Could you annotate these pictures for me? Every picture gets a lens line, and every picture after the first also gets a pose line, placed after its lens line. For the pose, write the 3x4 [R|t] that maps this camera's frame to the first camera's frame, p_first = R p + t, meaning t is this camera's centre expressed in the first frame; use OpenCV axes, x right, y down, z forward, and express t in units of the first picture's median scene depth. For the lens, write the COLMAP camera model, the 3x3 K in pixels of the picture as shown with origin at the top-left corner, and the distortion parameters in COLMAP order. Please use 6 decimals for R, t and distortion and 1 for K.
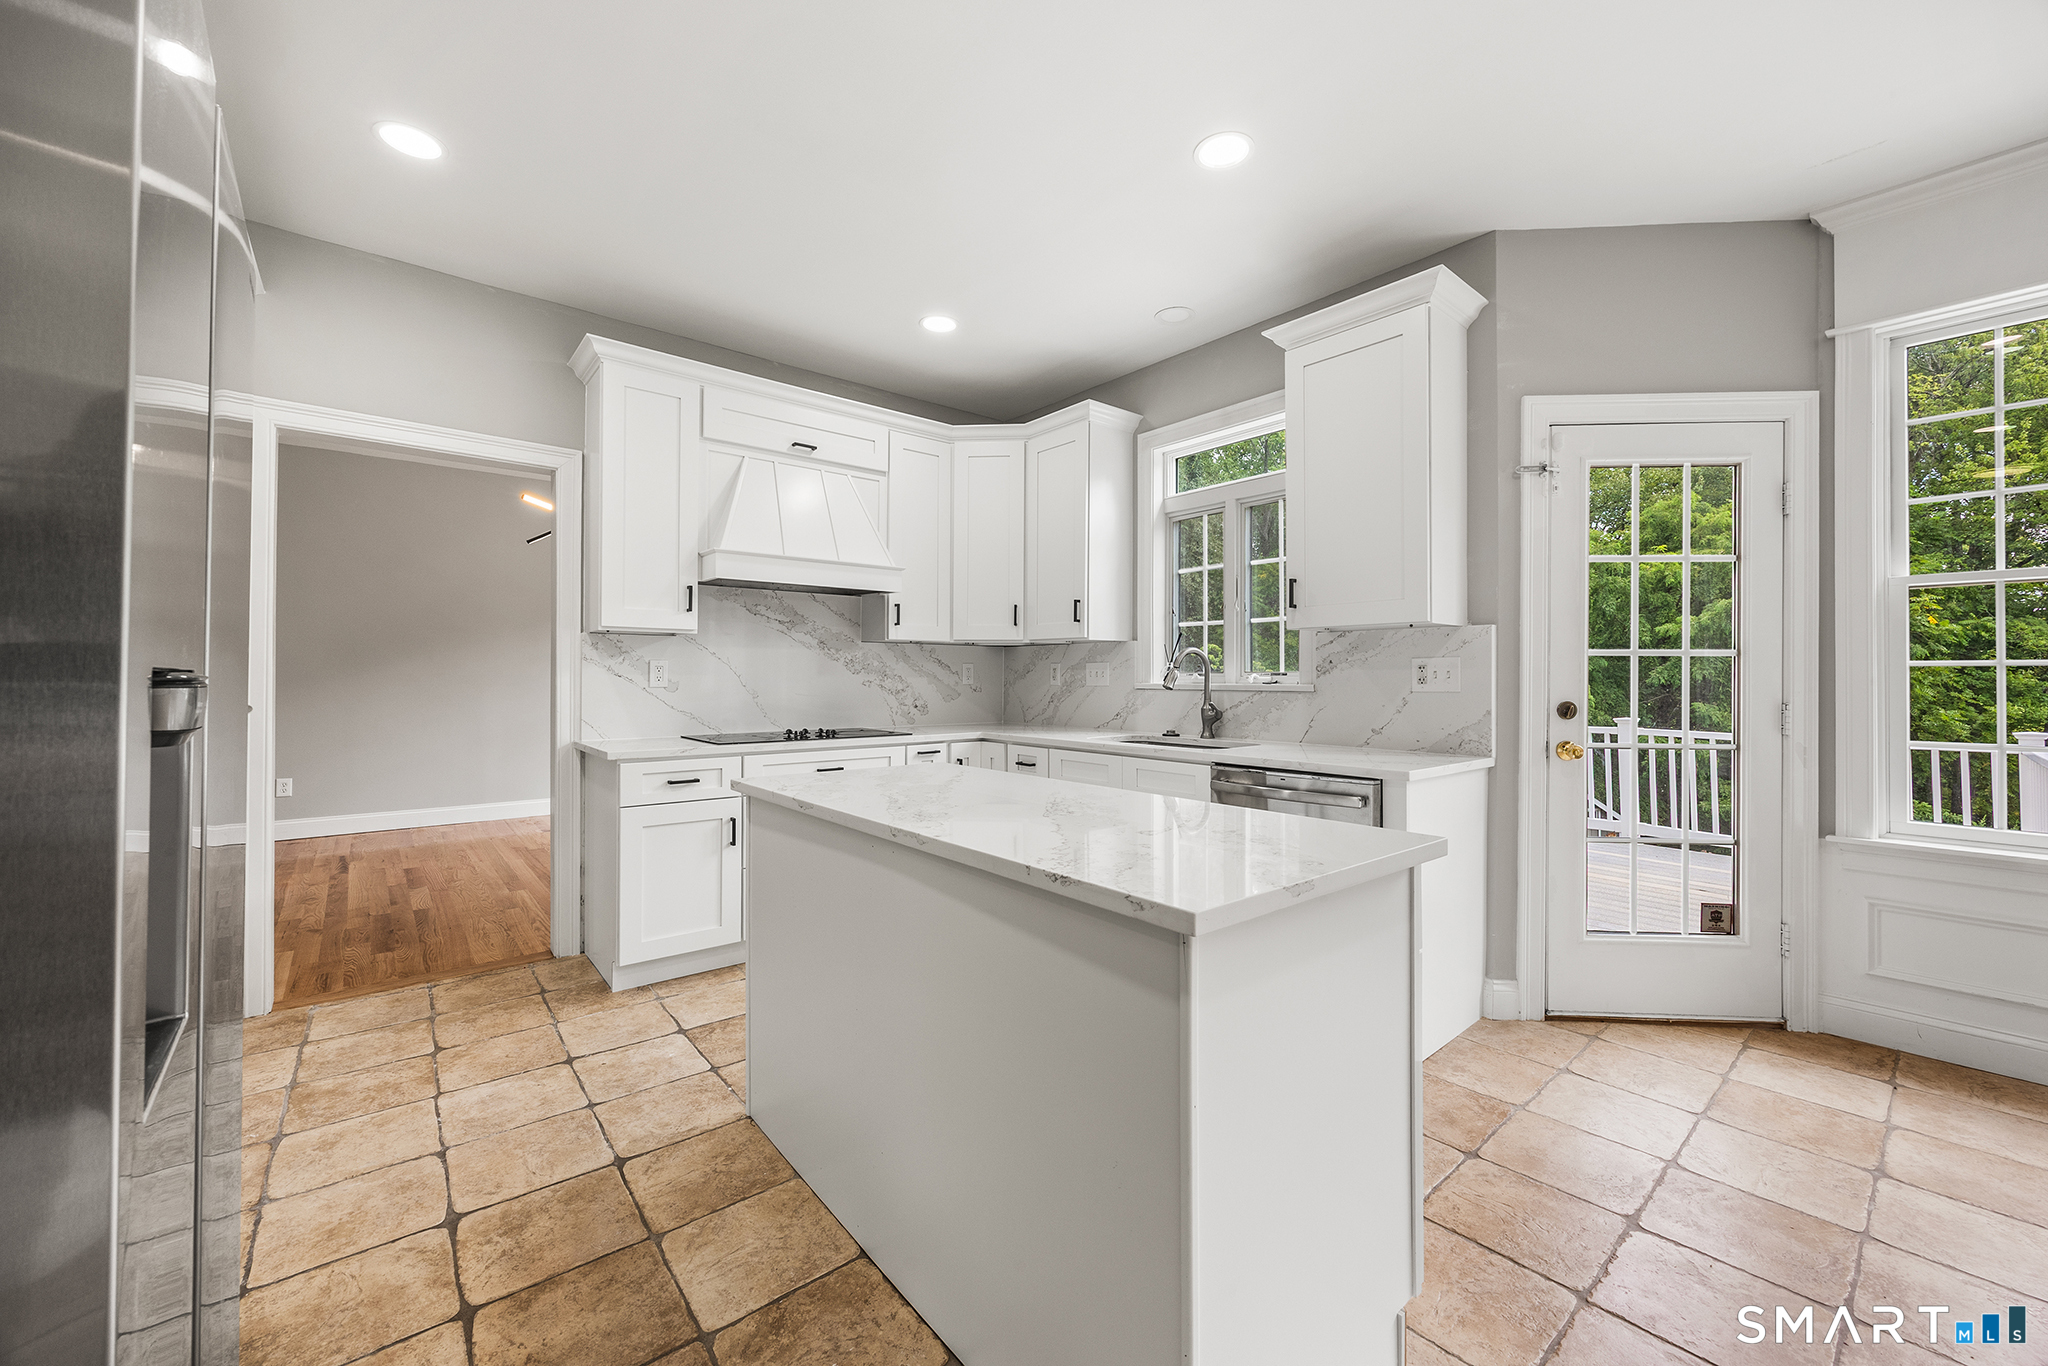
lens RADIAL K [[801.1, 0, 1028.0], [0, 801.1, 671.1], [0, 0, 1]] dist [-0.002867, -0.000468]
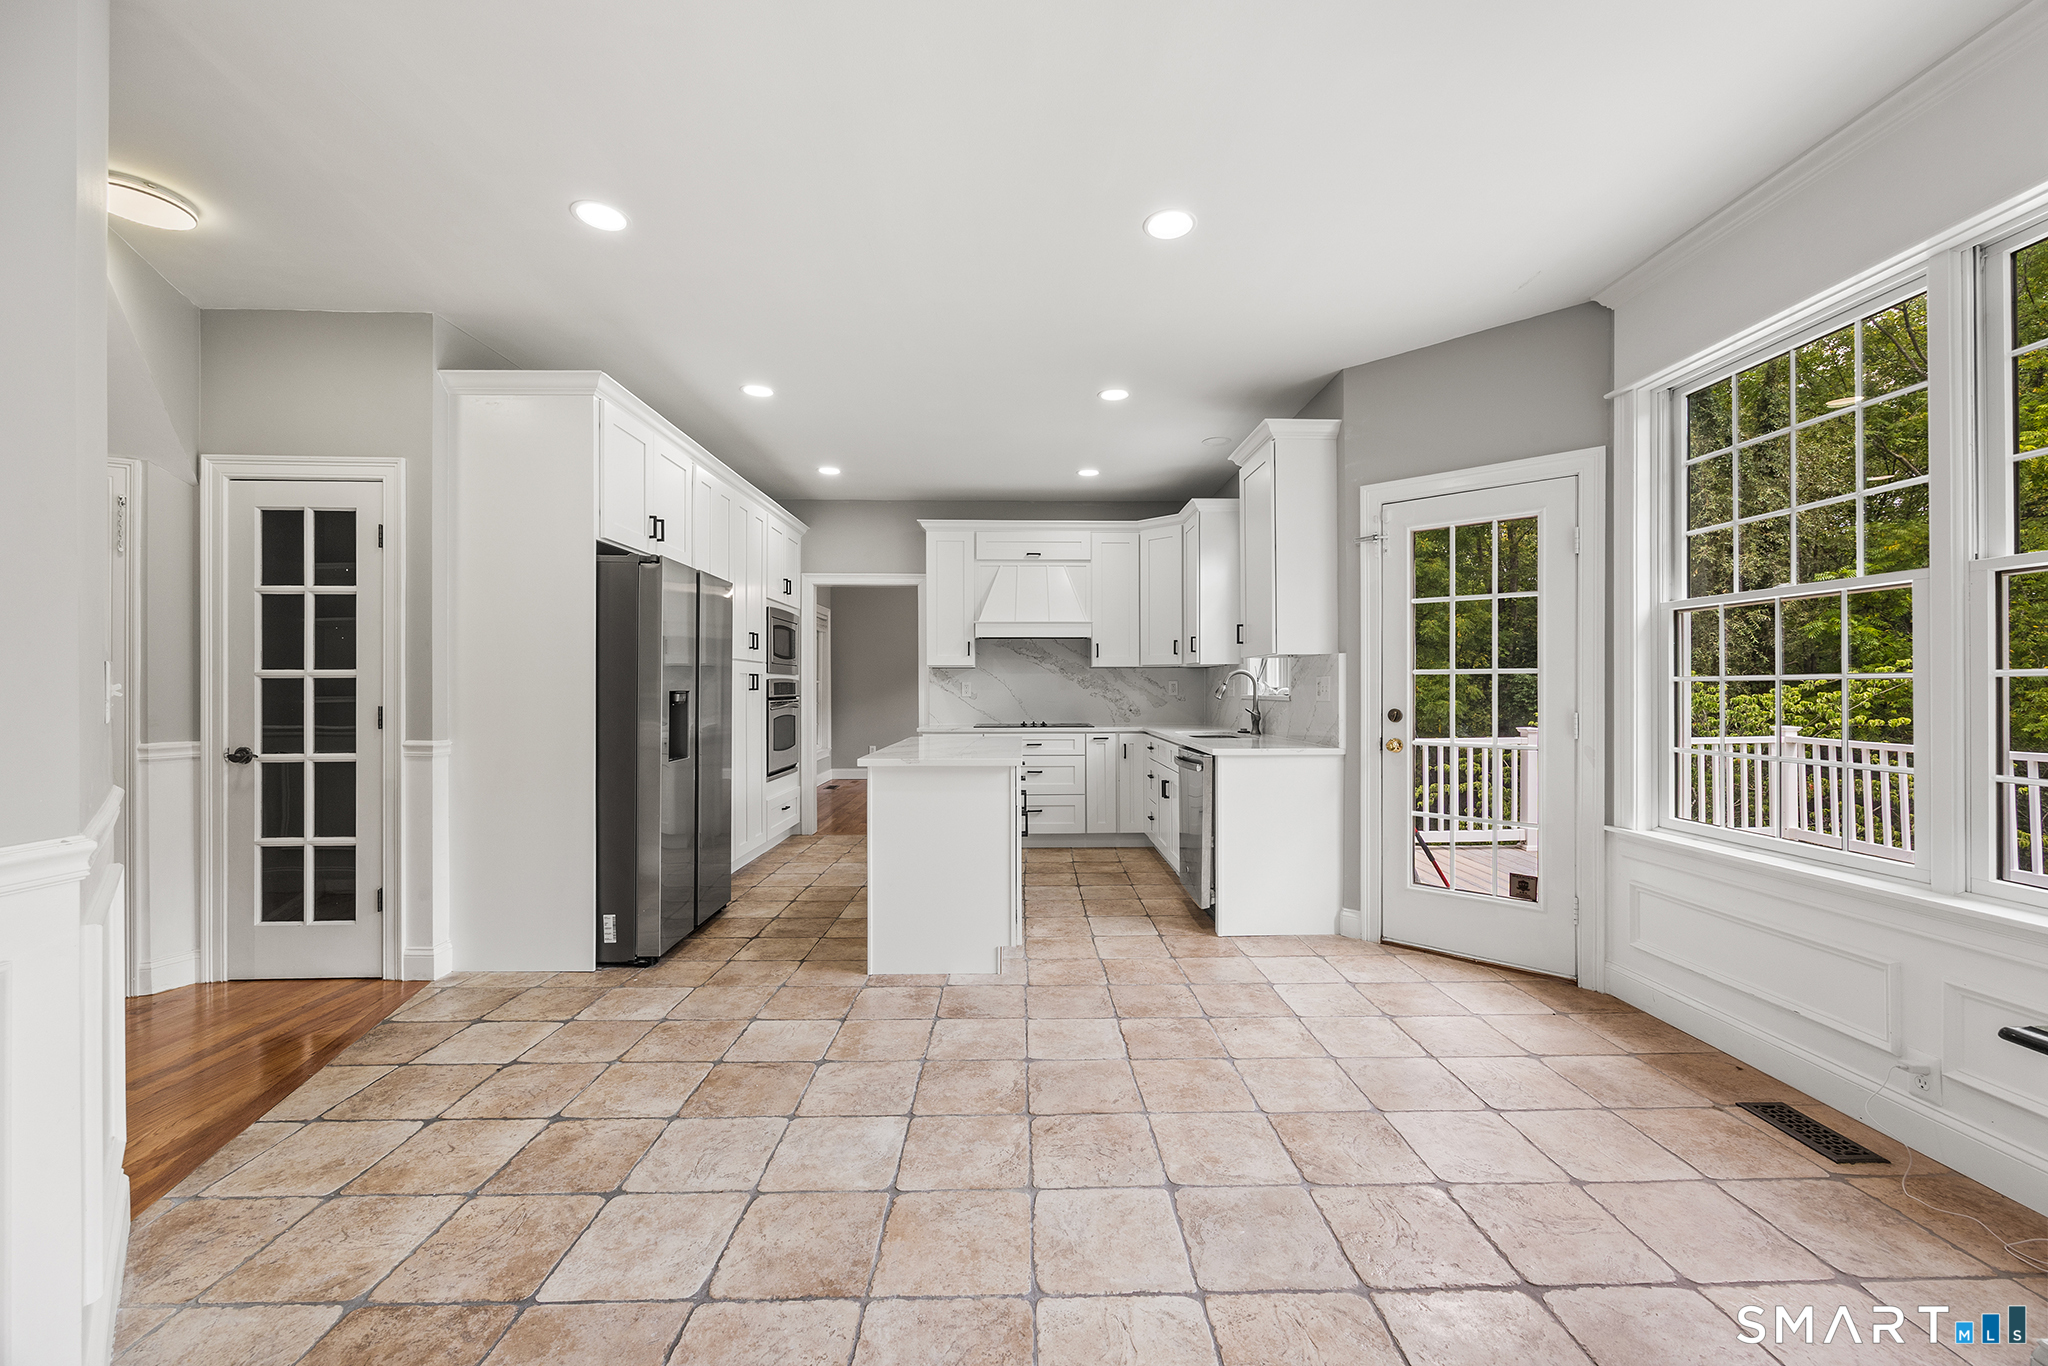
lens RADIAL K [[812.5, 0, 1024.0], [0, 812.5, 683.0], [0, 0, 1]] dist [-0.000451, -0.000068]
pose [[0.771983, -0.008169, -0.635591, 1.058590], [0.008917, 0.999958, -0.002021, -0.008100], [0.635581, -0.004108, 0.772023, -0.448632]]
